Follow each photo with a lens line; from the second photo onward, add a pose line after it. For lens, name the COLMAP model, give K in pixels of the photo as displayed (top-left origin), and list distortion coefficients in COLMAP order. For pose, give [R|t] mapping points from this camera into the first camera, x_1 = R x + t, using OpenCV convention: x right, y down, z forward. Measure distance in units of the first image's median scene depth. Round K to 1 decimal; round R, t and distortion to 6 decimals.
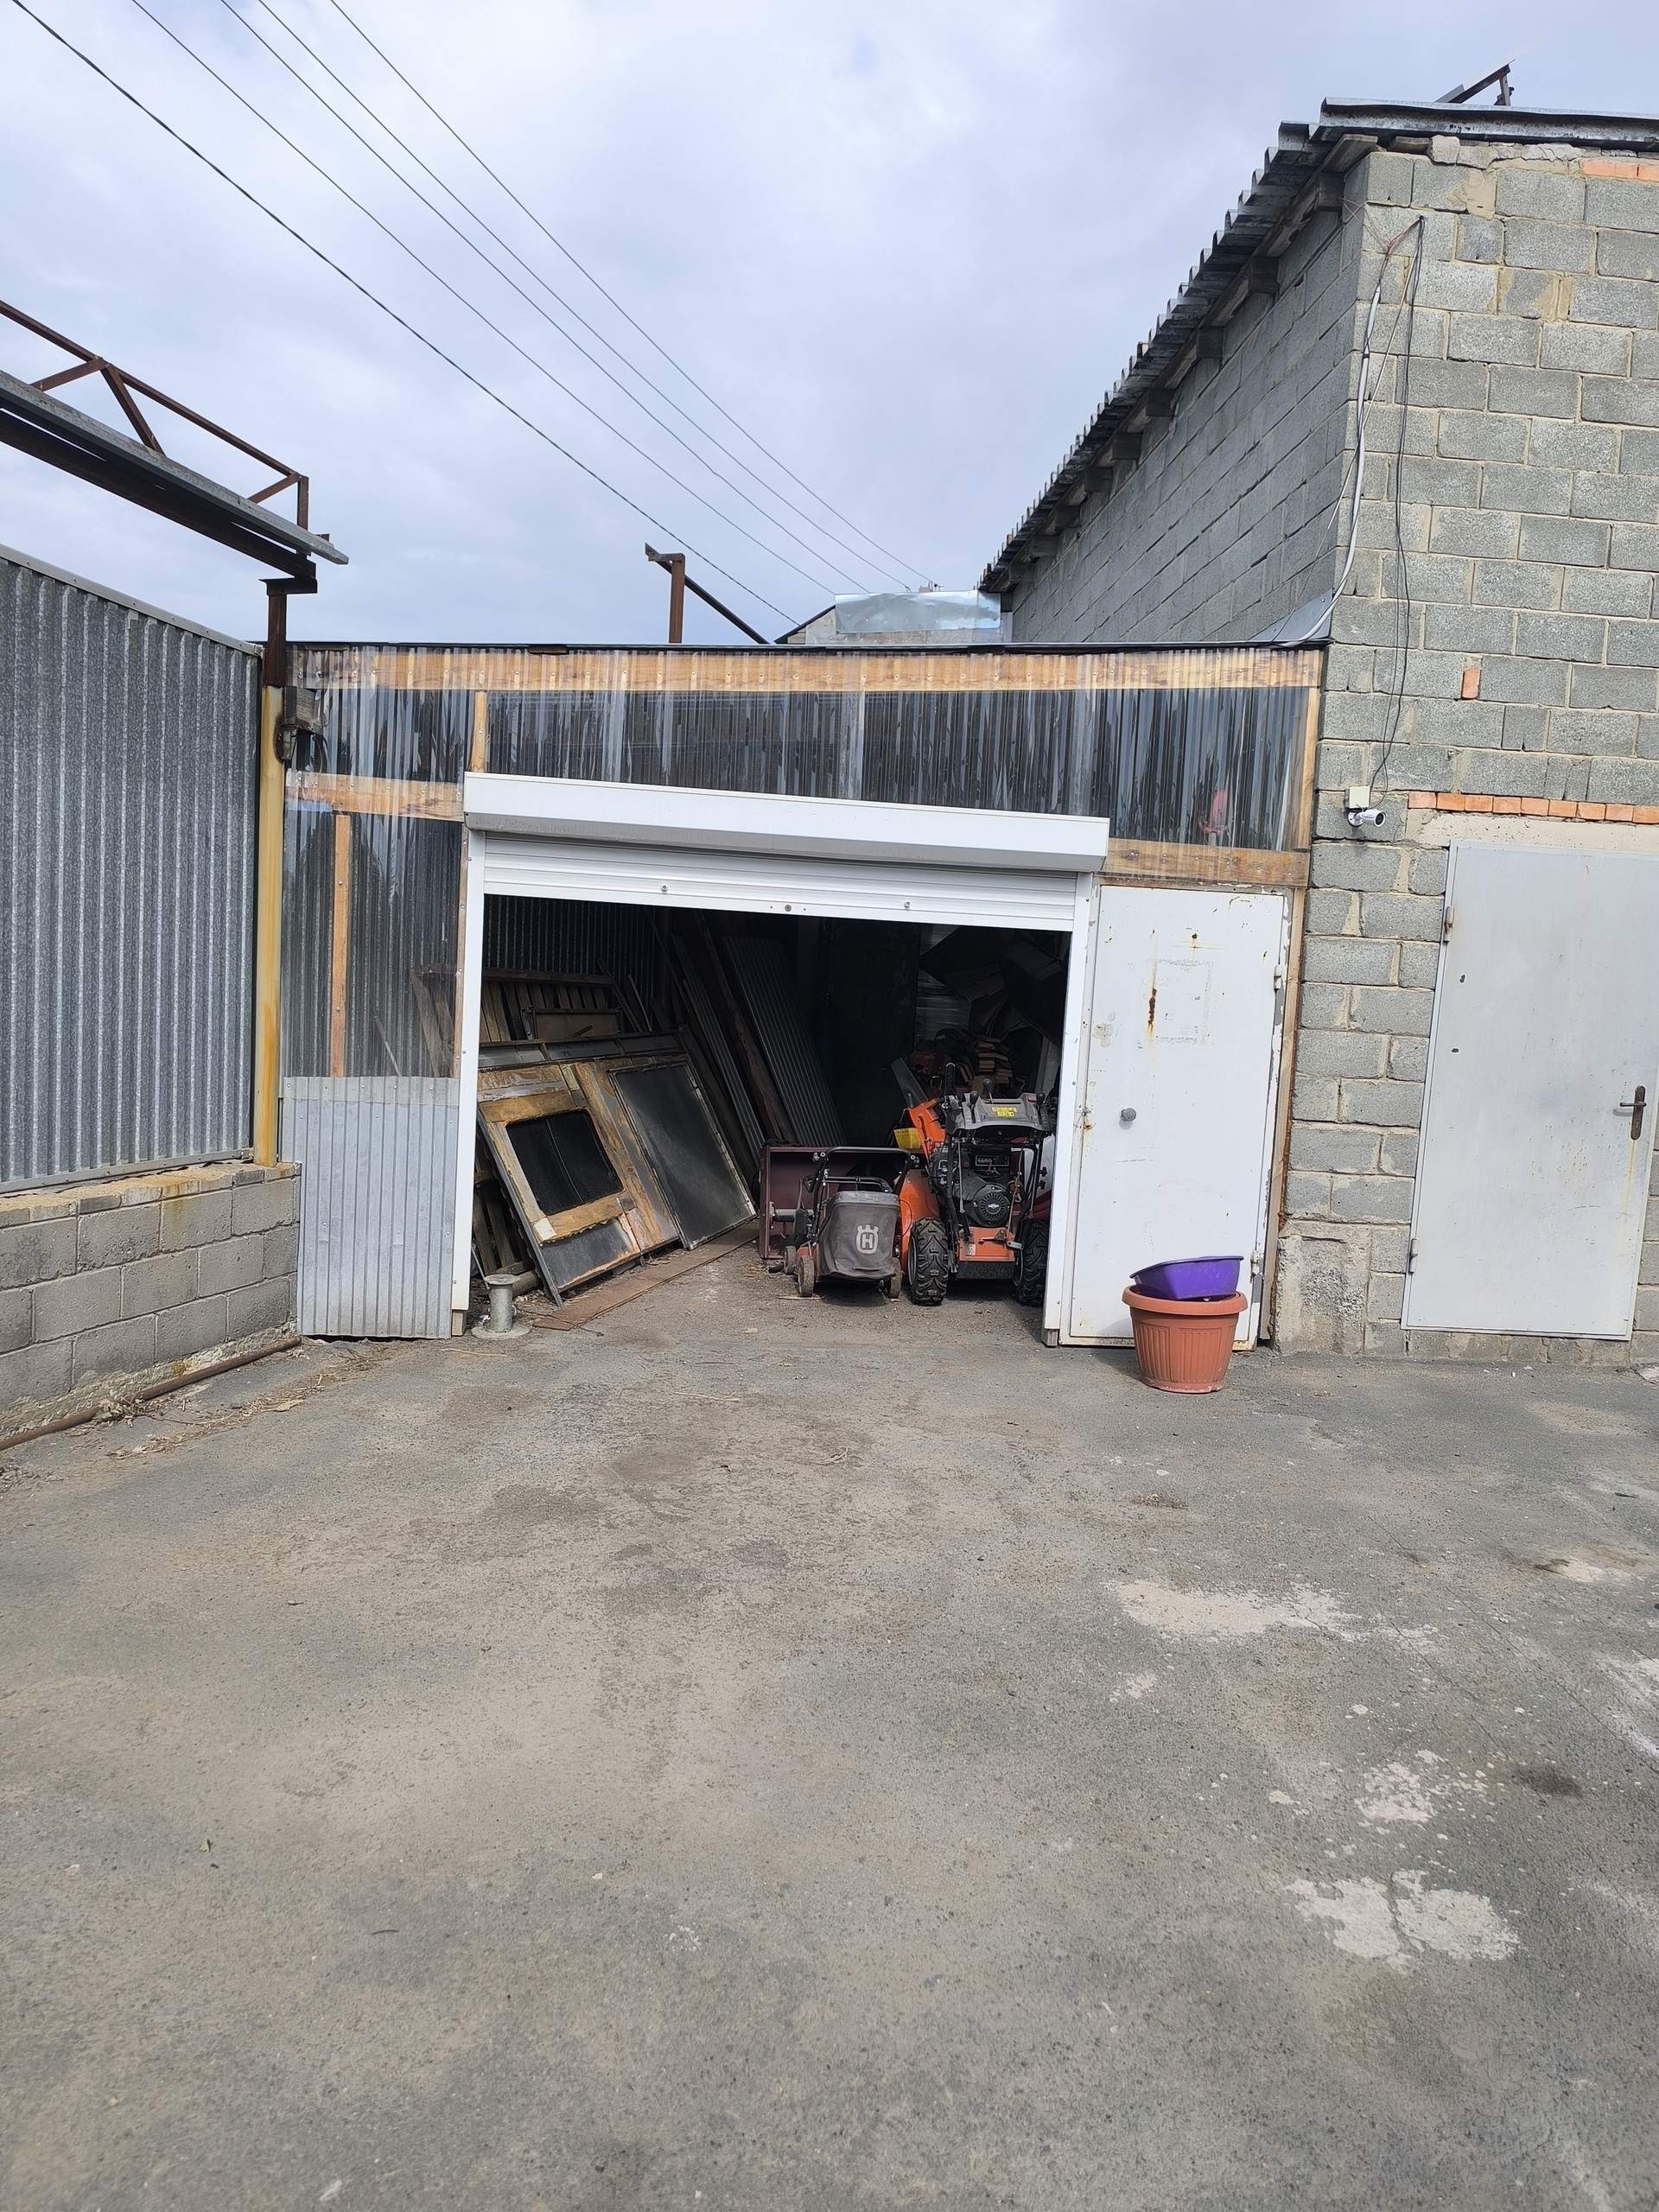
lens RADIAL K [[1485.3, 0, 834.4], [0, 1485.3, 1114.6], [0, 0, 1]] dist [0.028172, -0.027111]
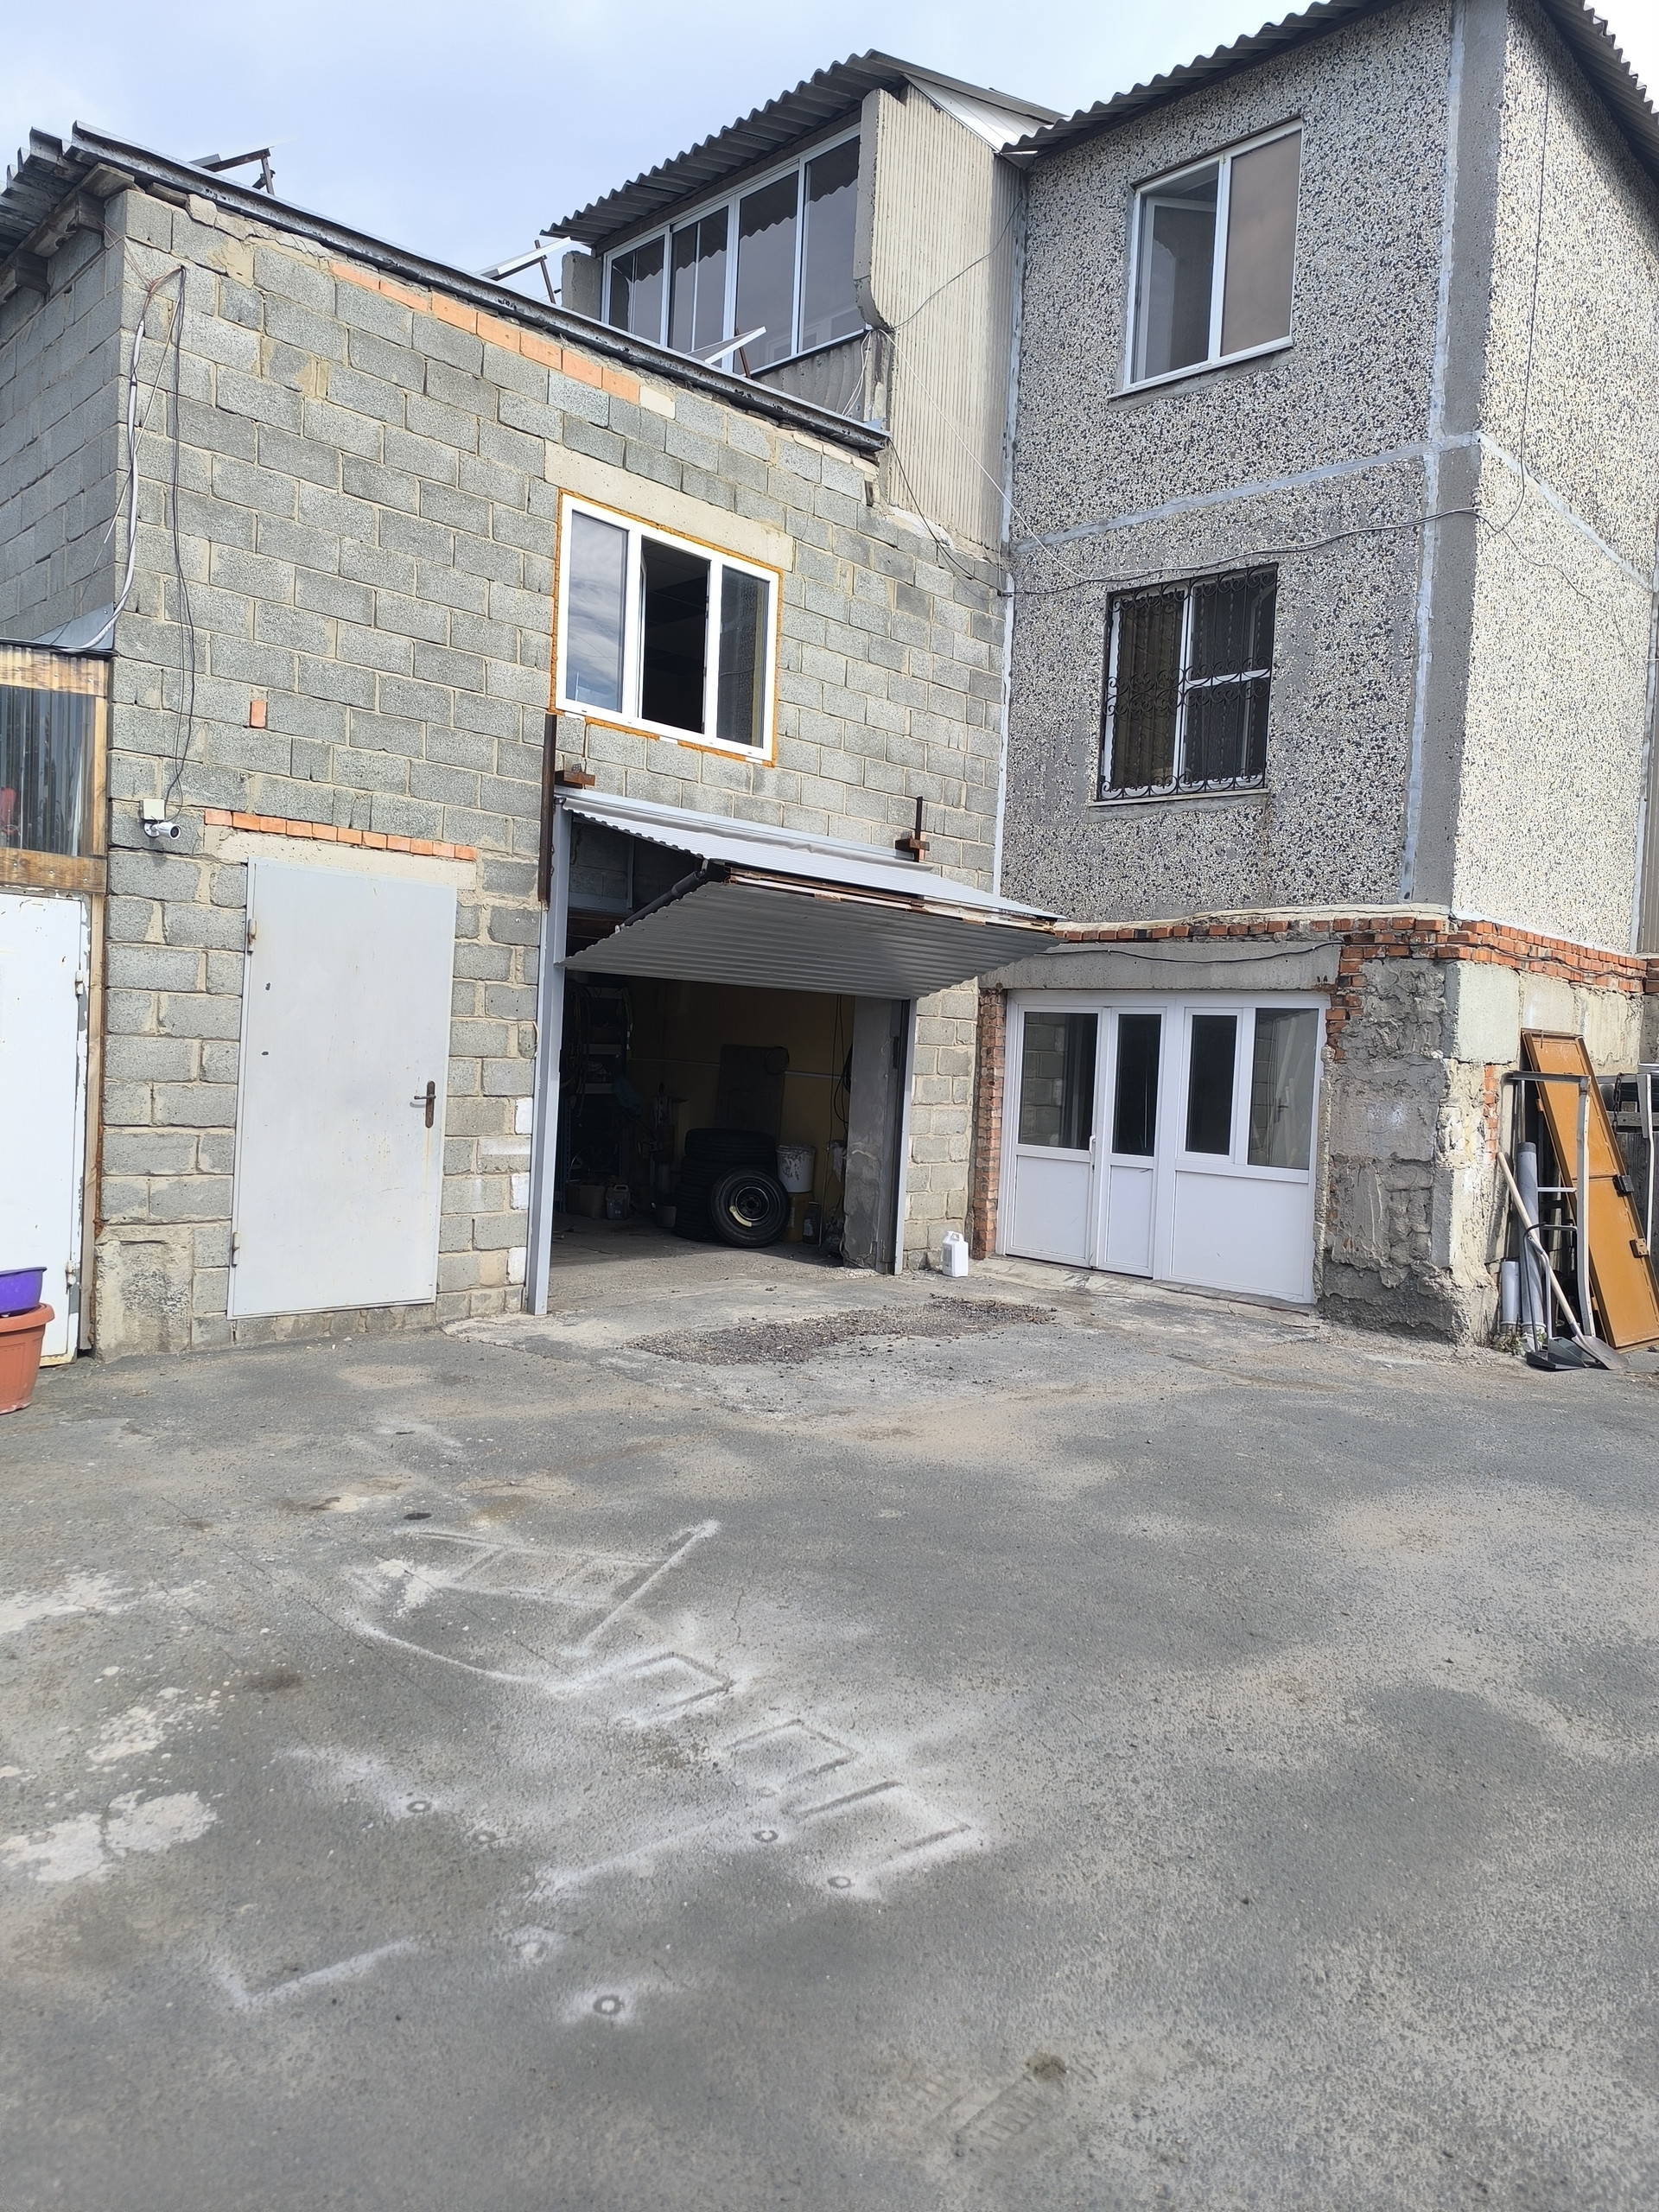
lens RADIAL K [[1485.3, 0, 836.9], [0, 1485.3, 1098.4], [0, 0, 1]] dist [0.028172, -0.027111]
pose [[0.765832, -0.039635, 0.641818, 0.043818], [0.049969, 0.998749, 0.002053, 0.007935], [-0.641096, 0.030498, 0.766855, -0.087358]]
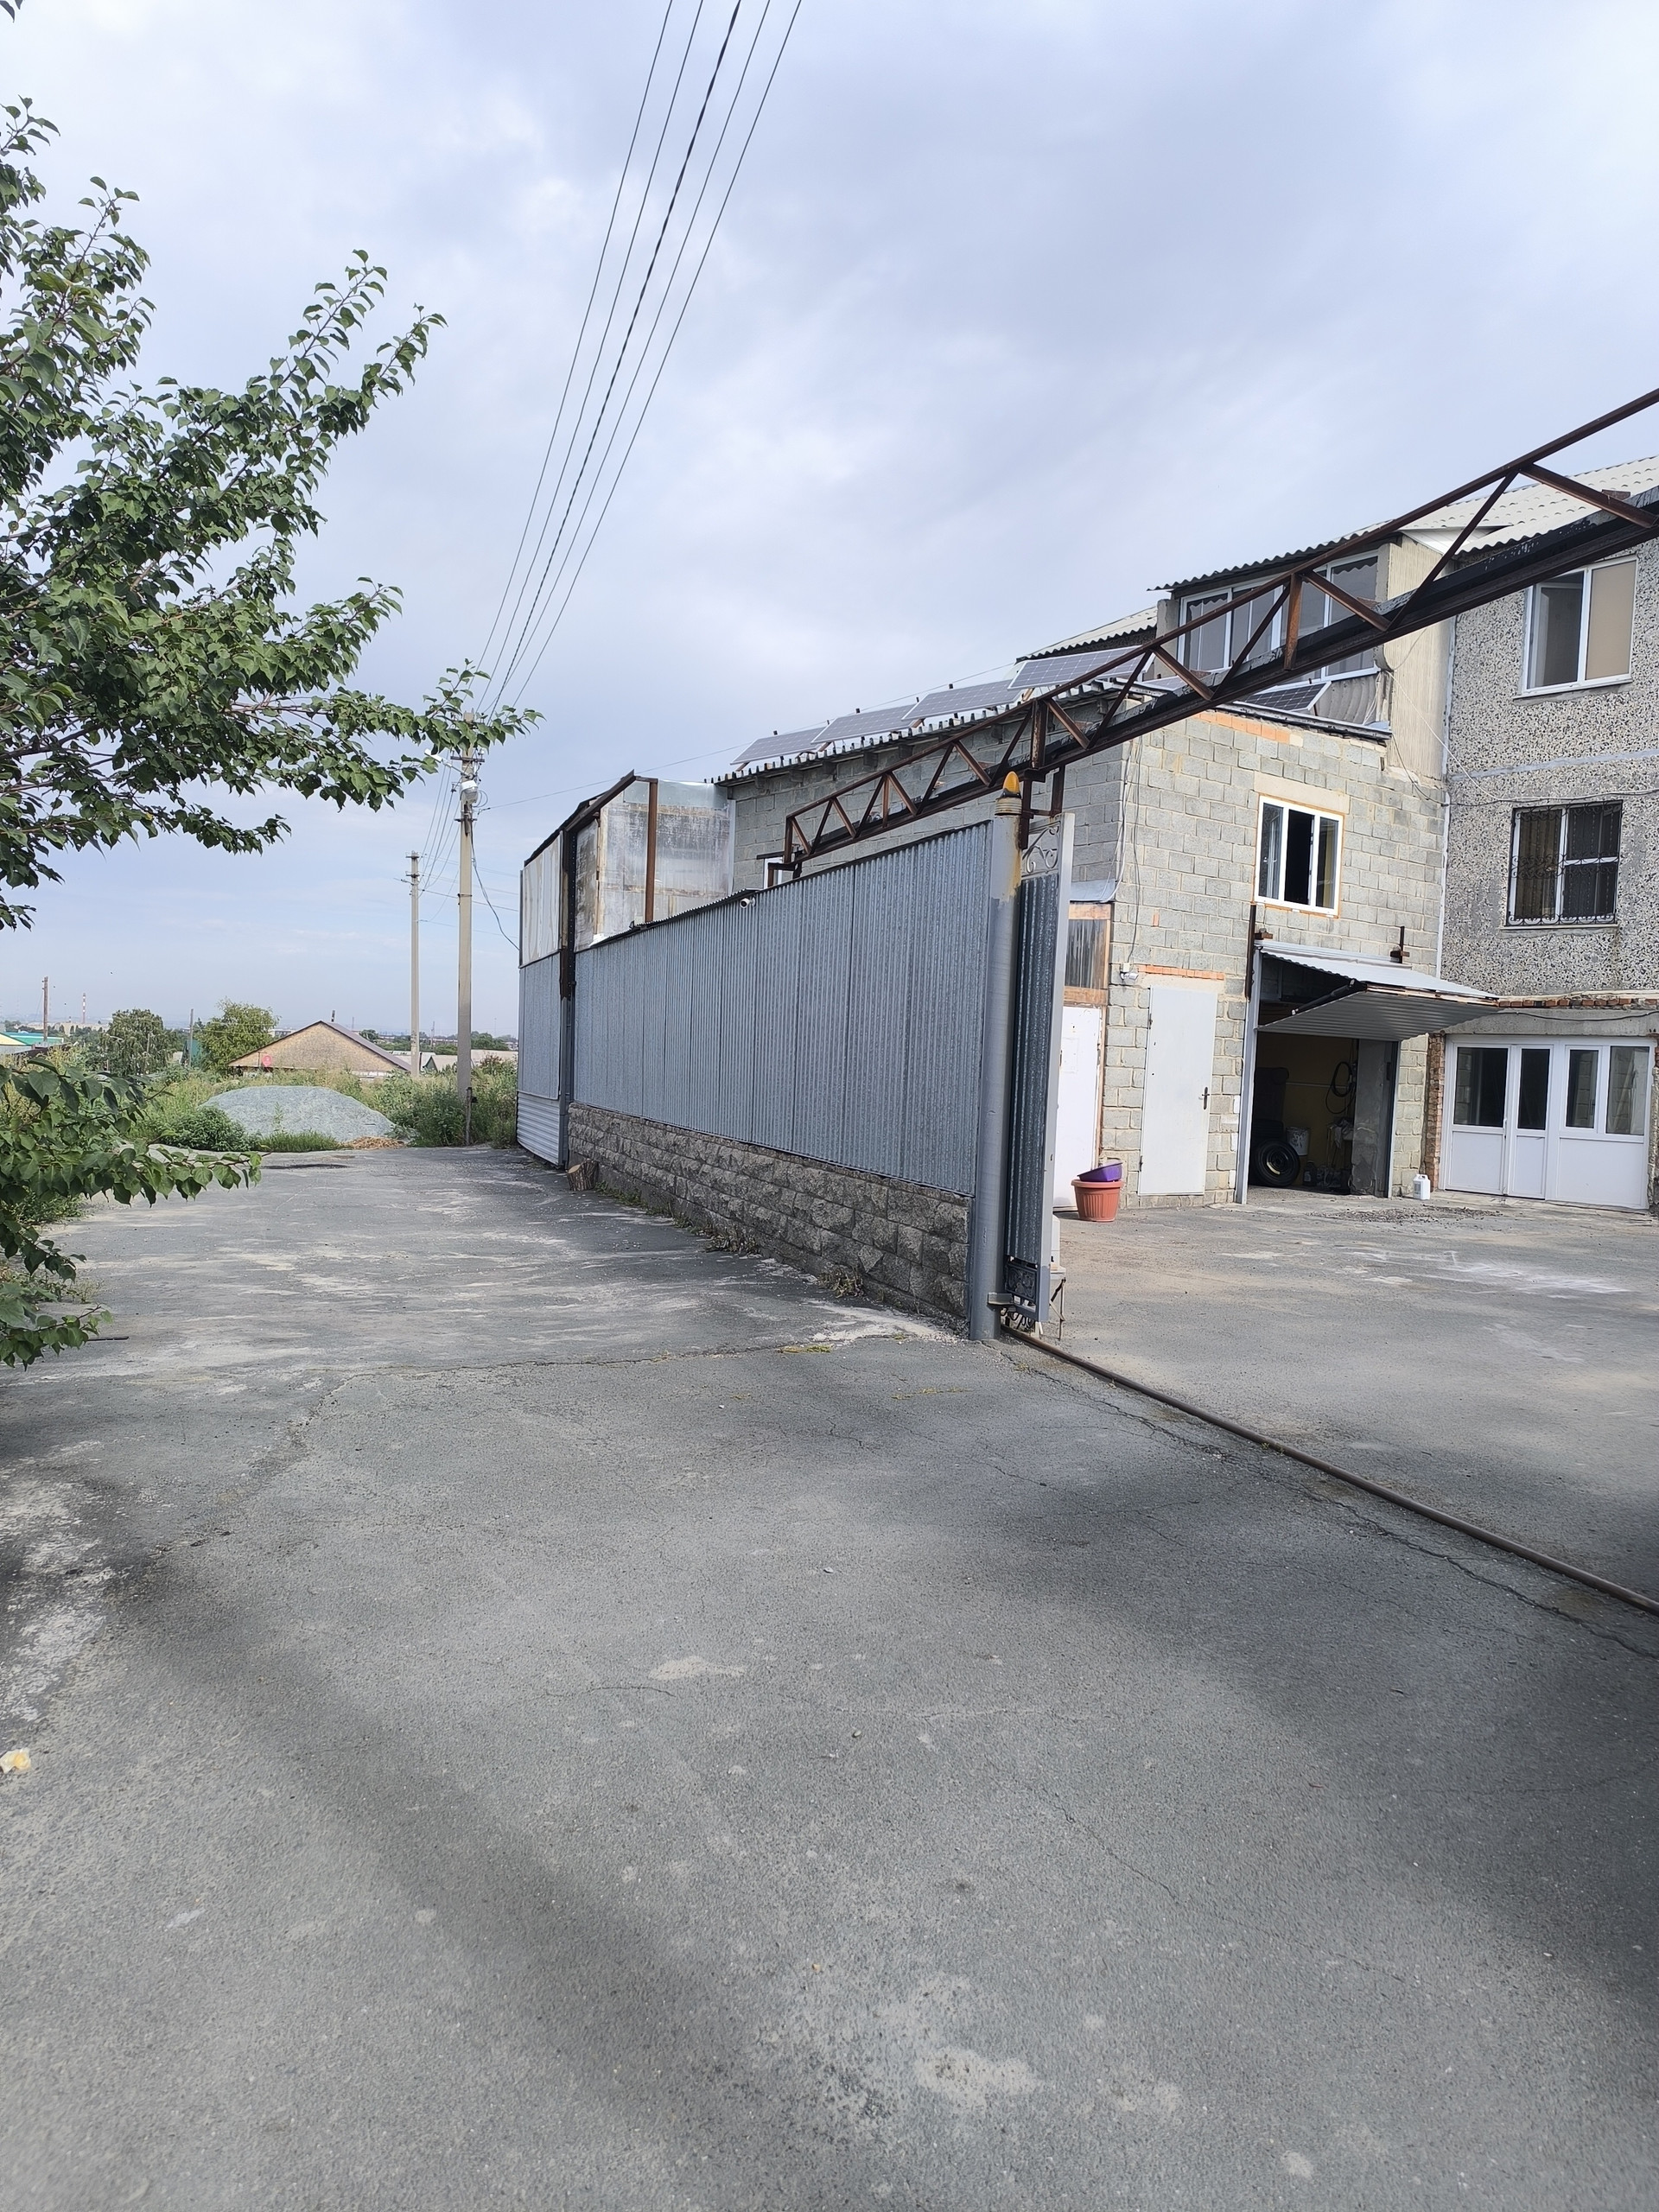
lens RADIAL K [[1485.3, 0, 851.6], [0, 1485.3, 1106.3], [0, 0, 1]] dist [0.028172, -0.027111]
pose [[0.830875, -0.038313, 0.555139, -1.314097], [0.051835, 0.998618, -0.008662, 0.002648], [-0.554040, 0.035973, 0.831713, -0.694542]]
